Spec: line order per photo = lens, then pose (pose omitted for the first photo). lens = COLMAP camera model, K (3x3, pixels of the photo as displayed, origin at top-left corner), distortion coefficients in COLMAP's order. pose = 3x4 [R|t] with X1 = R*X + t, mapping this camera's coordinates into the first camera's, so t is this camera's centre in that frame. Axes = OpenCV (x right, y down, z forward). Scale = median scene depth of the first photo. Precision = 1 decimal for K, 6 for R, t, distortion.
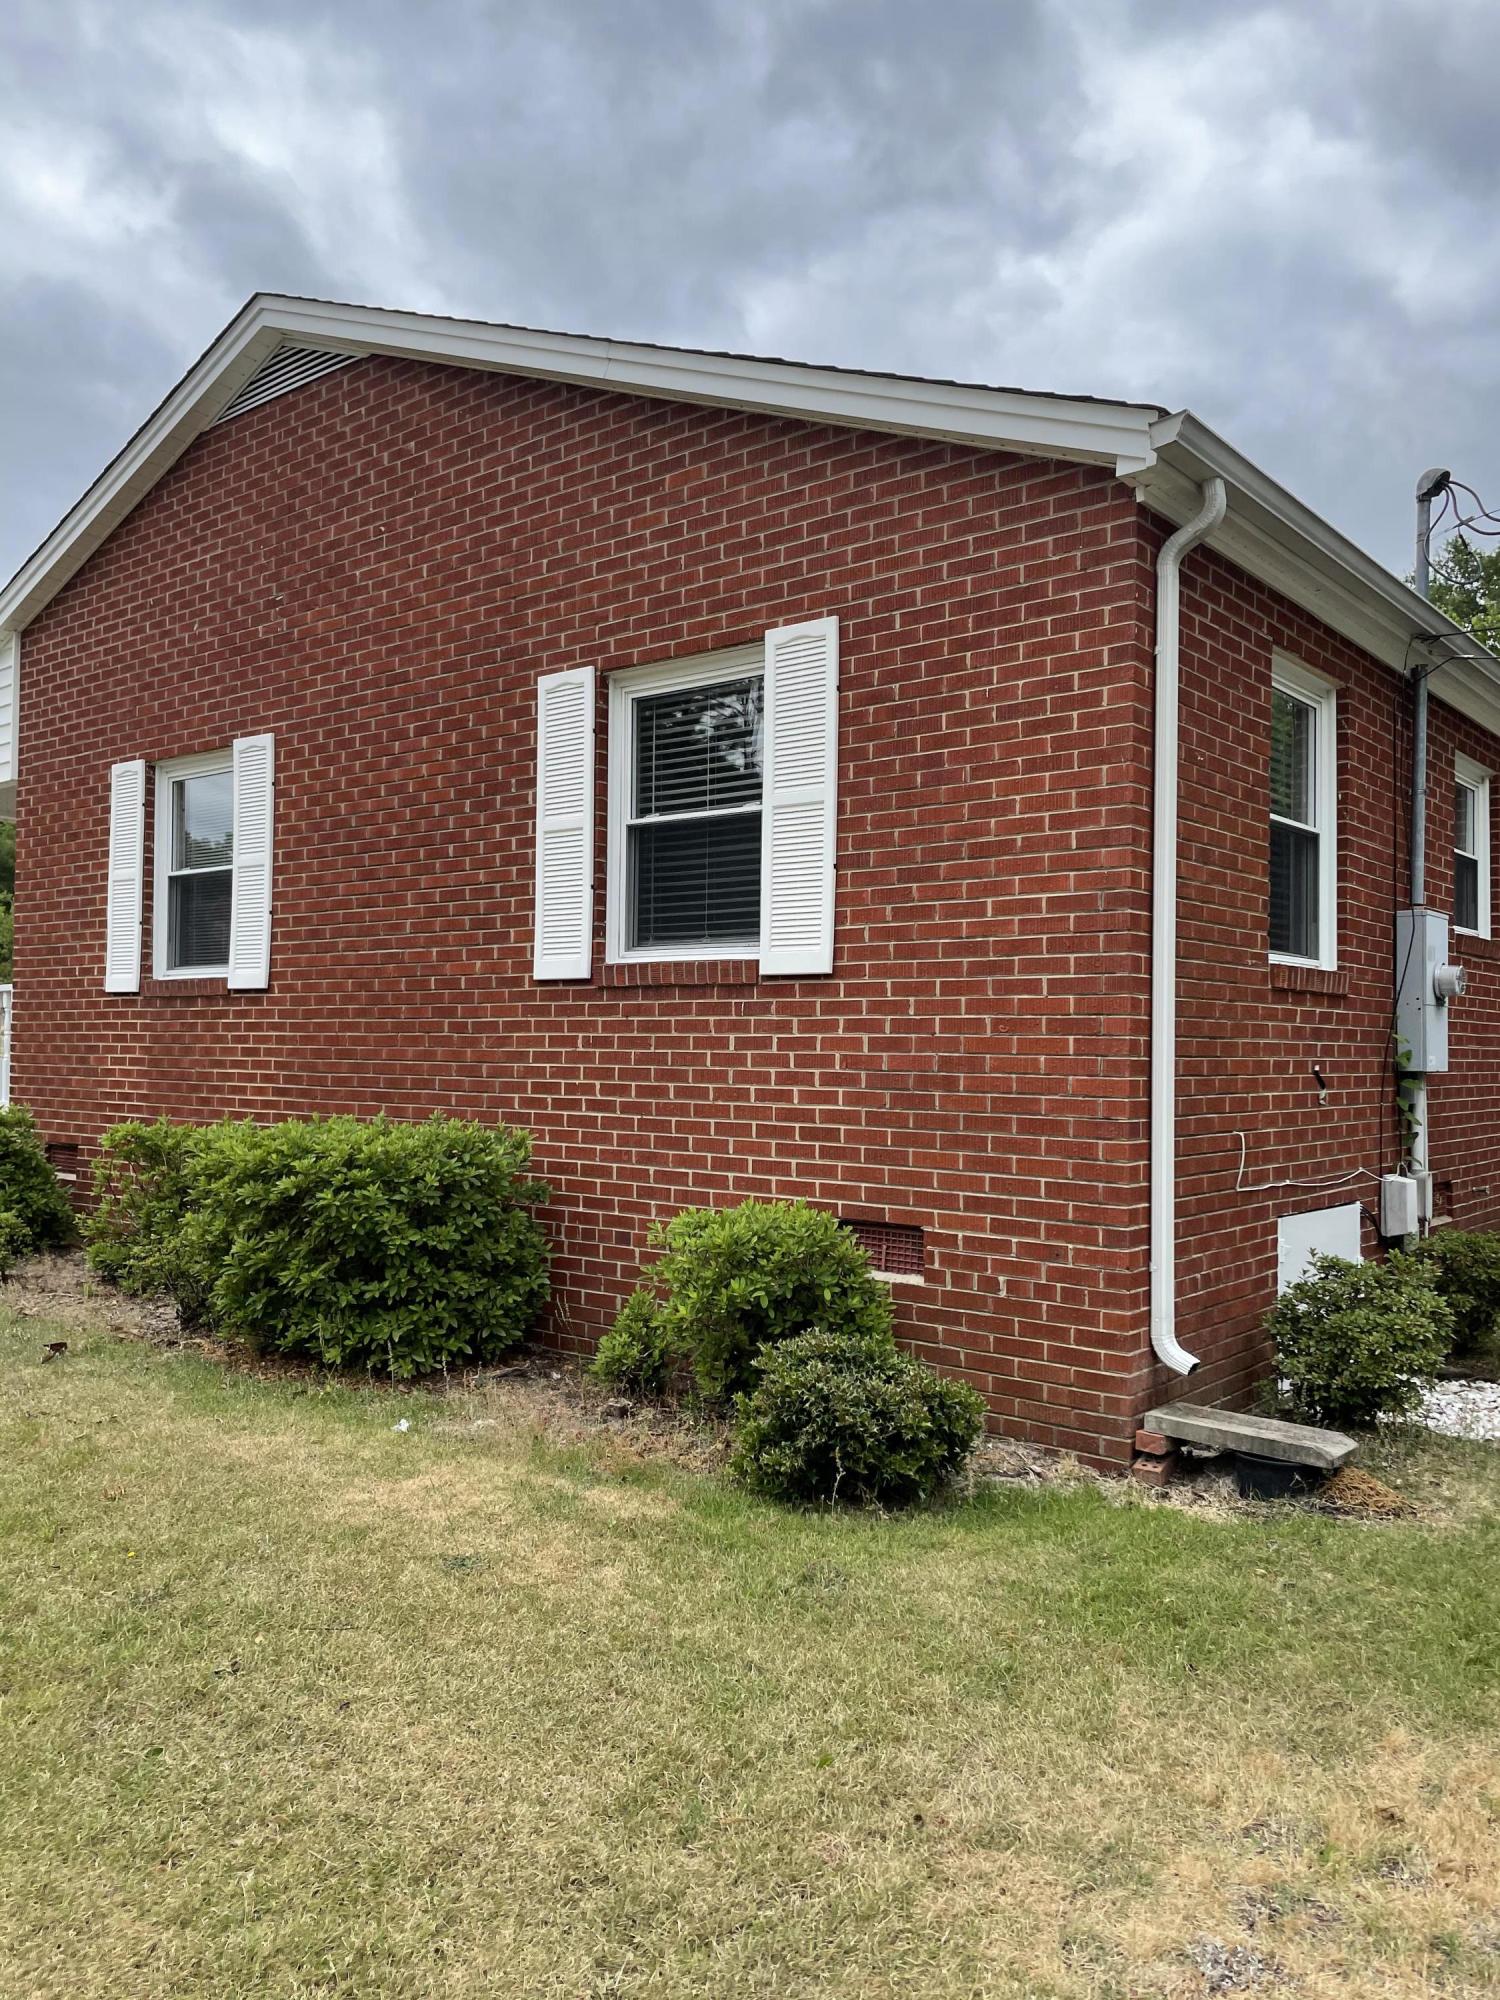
lens RADIAL K [[1515.5, 0, 748.1], [0, 1515.5, 1006.6], [0, 0, 1]] dist [0.072069, -0.098984]
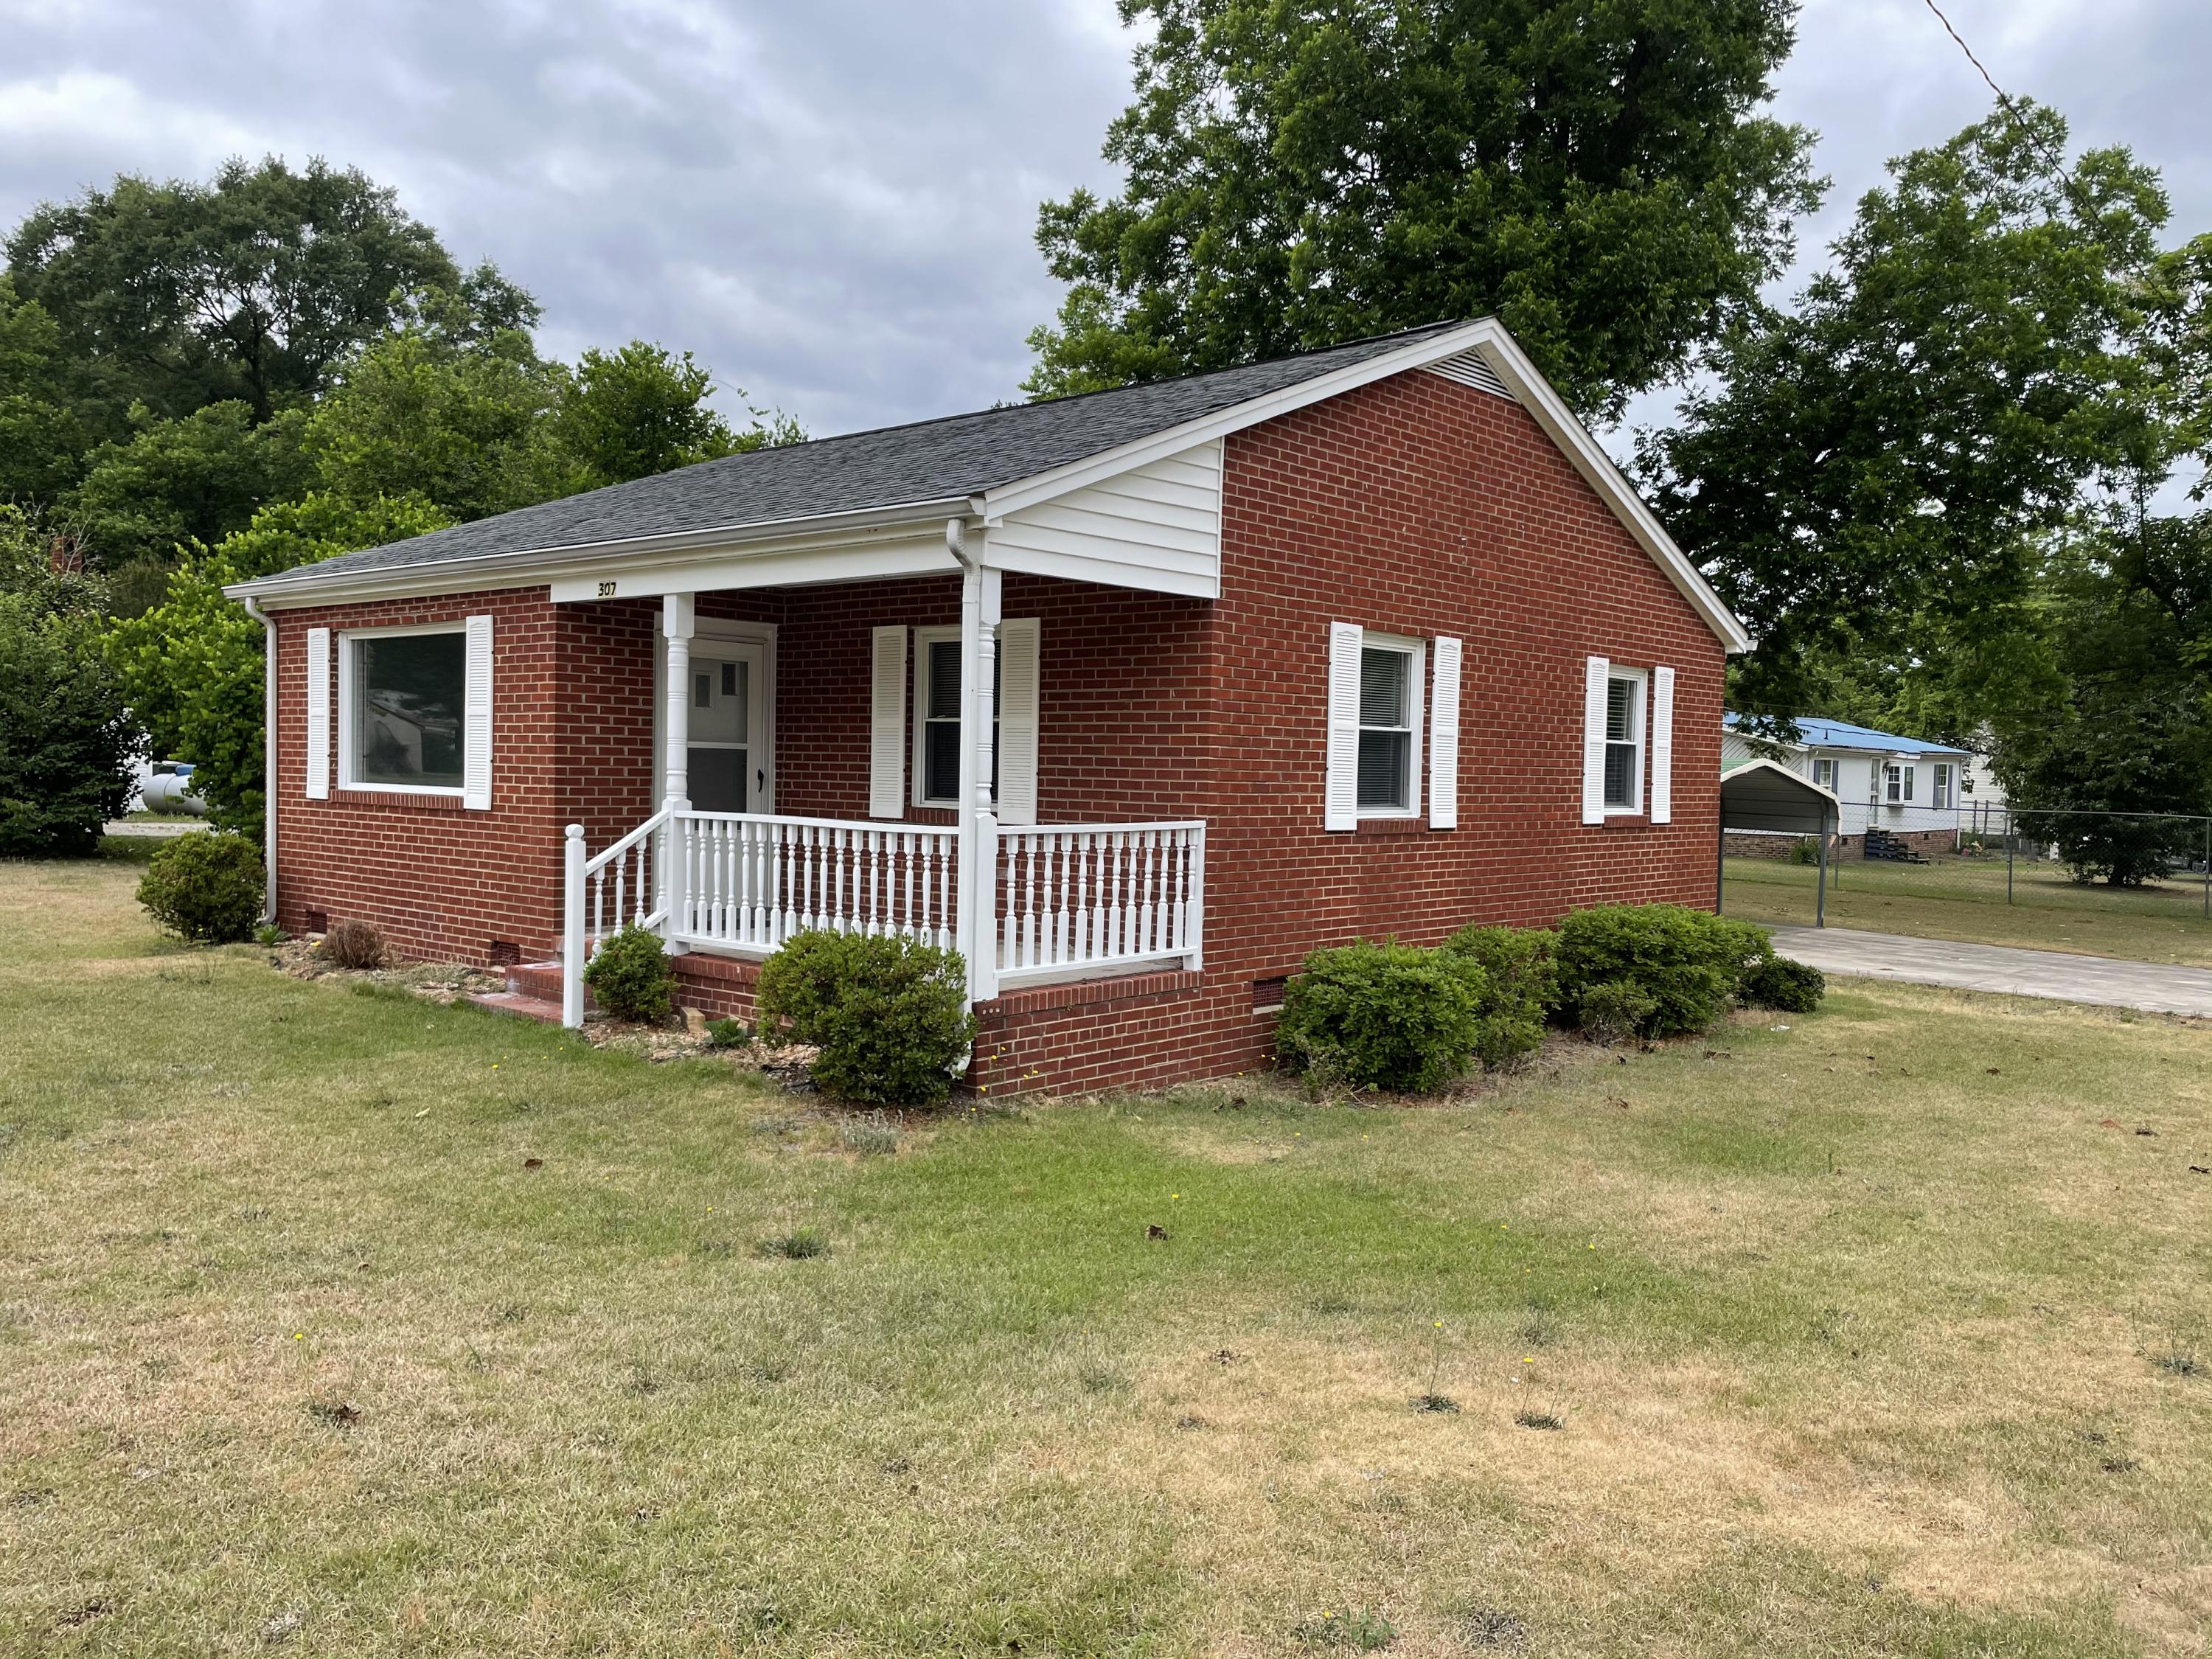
lens RADIAL K [[1676.2, 0, 1107.3], [0, 1676.2, 830.8], [0, 0, 1]] dist [0.072069, -0.098984]
pose [[0.043543, -0.048724, 0.997863, -1.834597], [-0.049605, 0.997473, 0.050869, -0.070493], [-0.997819, -0.051714, 0.041016, 1.250770]]
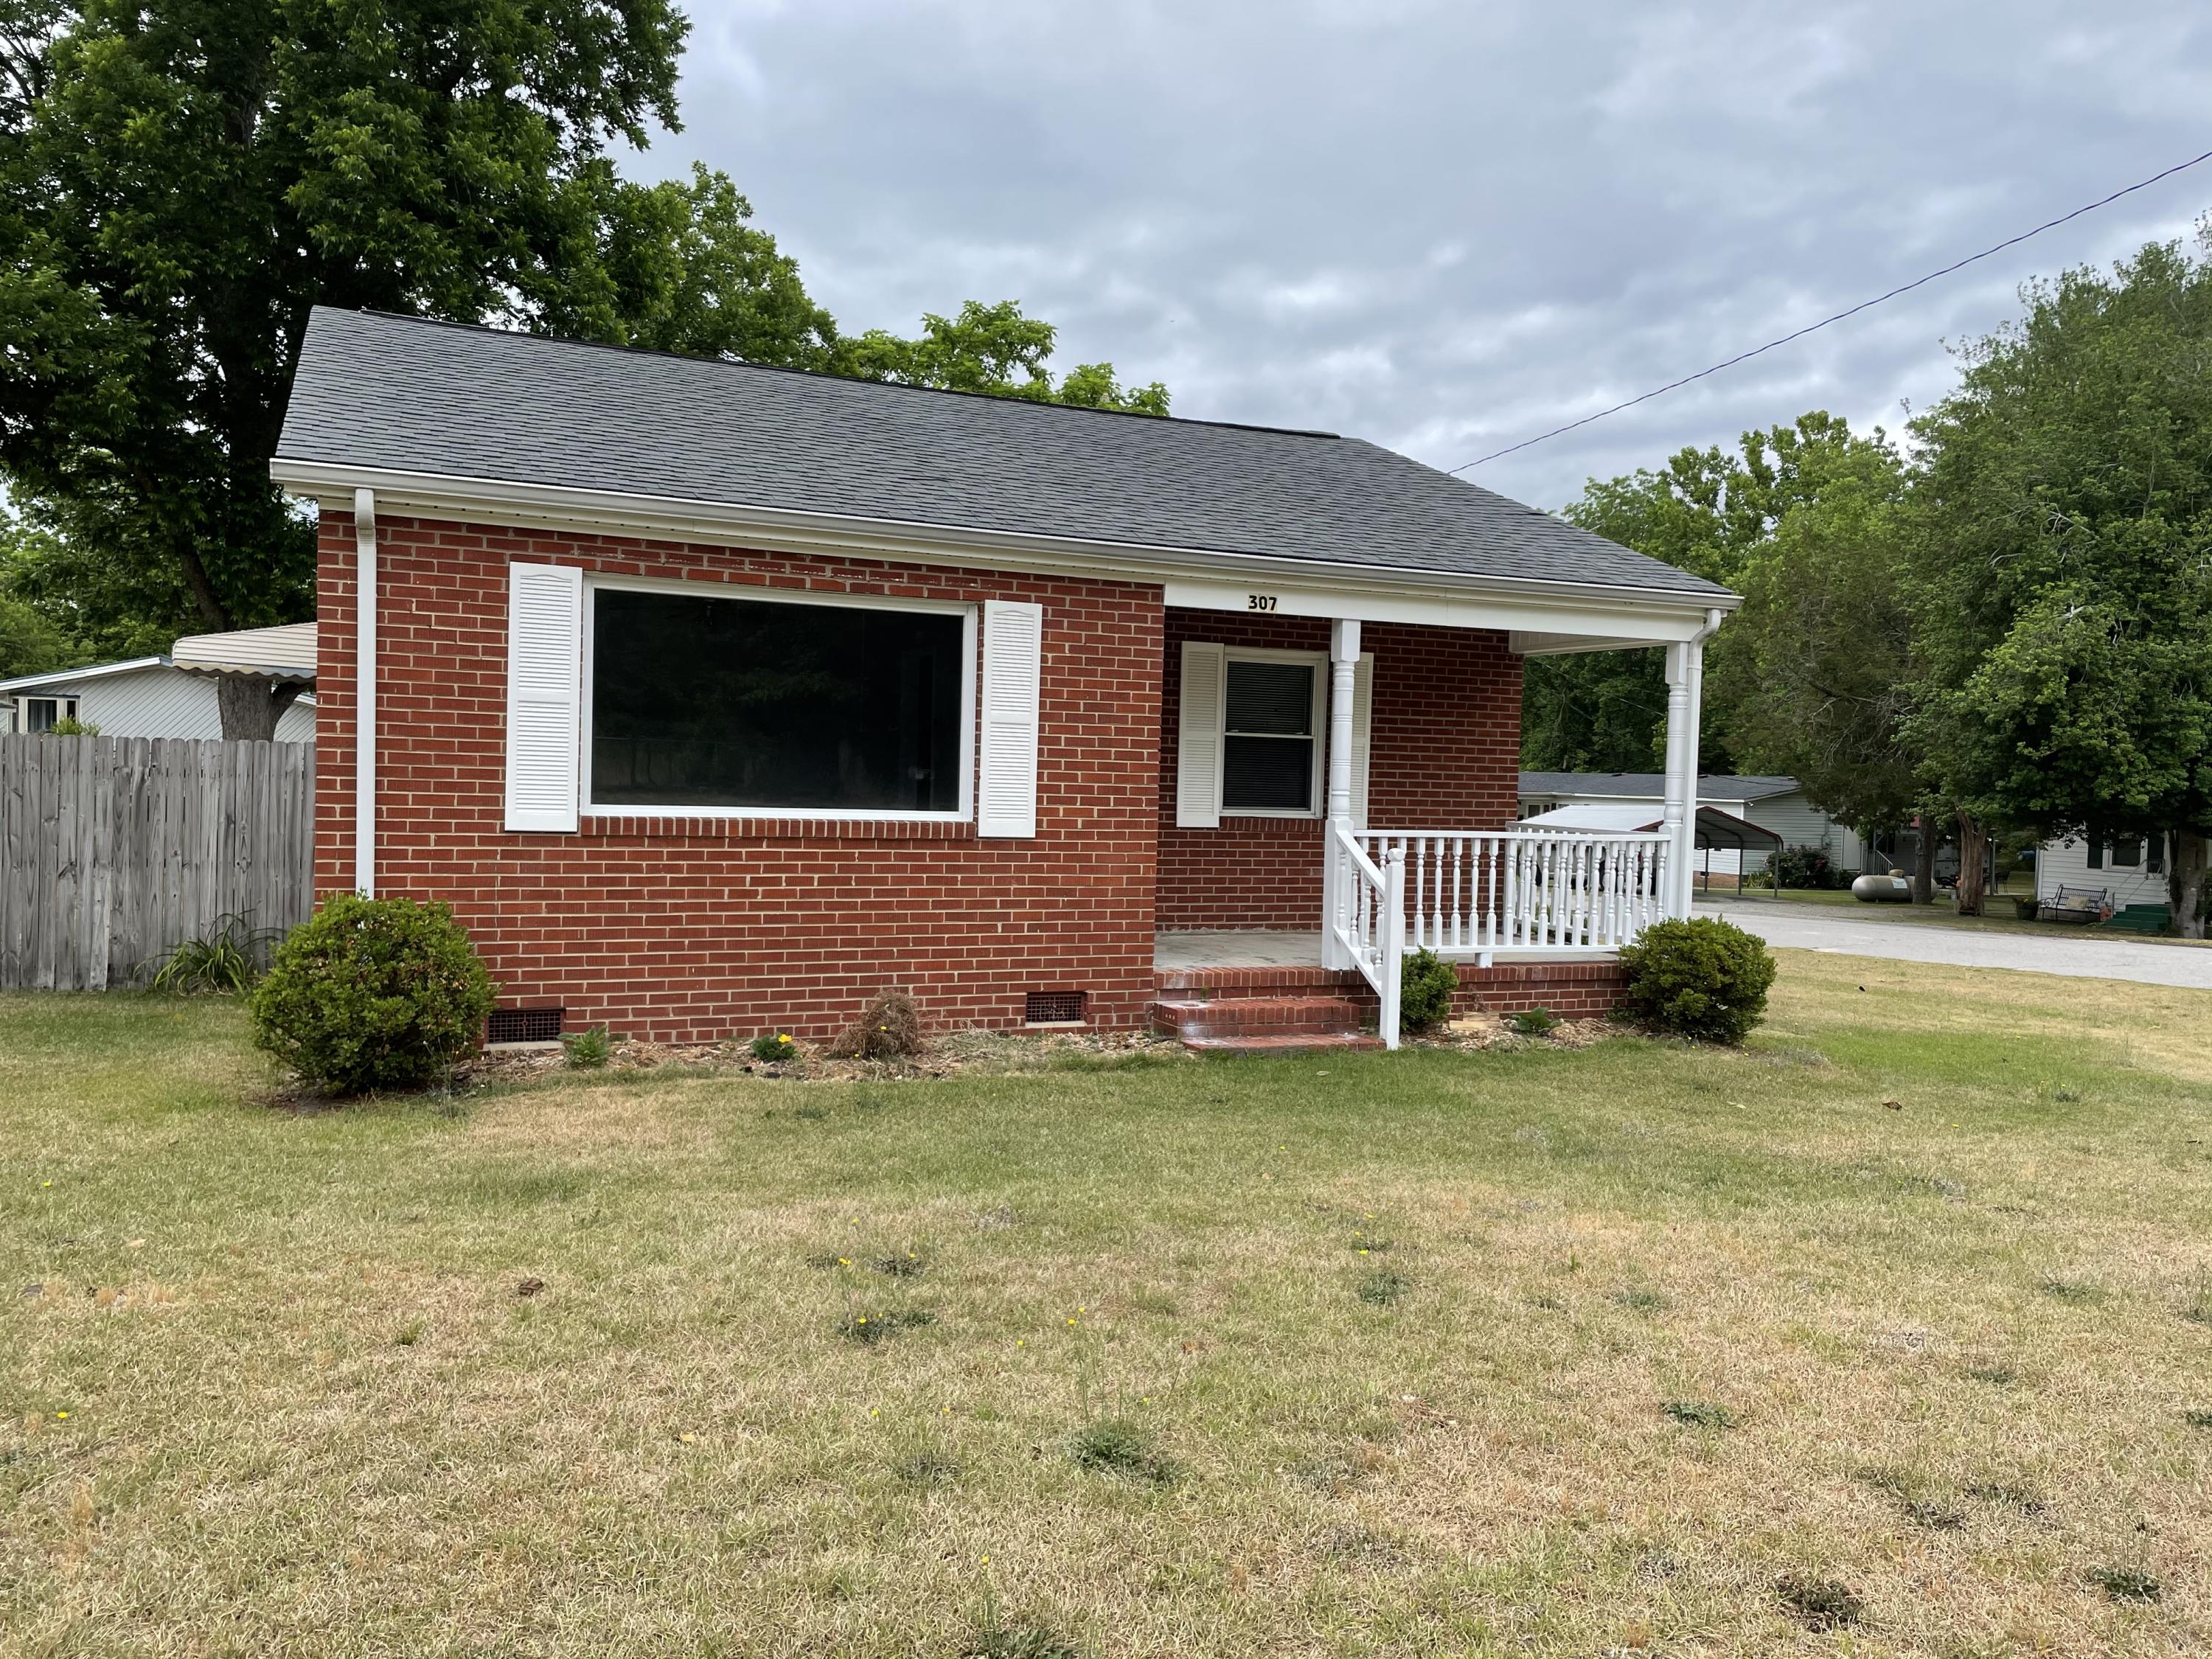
lens RADIAL K [[1676.2, 0, 1130.1], [0, 1676.2, 835.2], [0, 0, 1]] dist [0.072069, -0.098984]
pose [[-0.889785, -0.059793, 0.452447, -1.003955], [-0.056034, 0.998193, 0.021718, -0.019334], [-0.452928, -0.006028, -0.891527, 2.897704]]
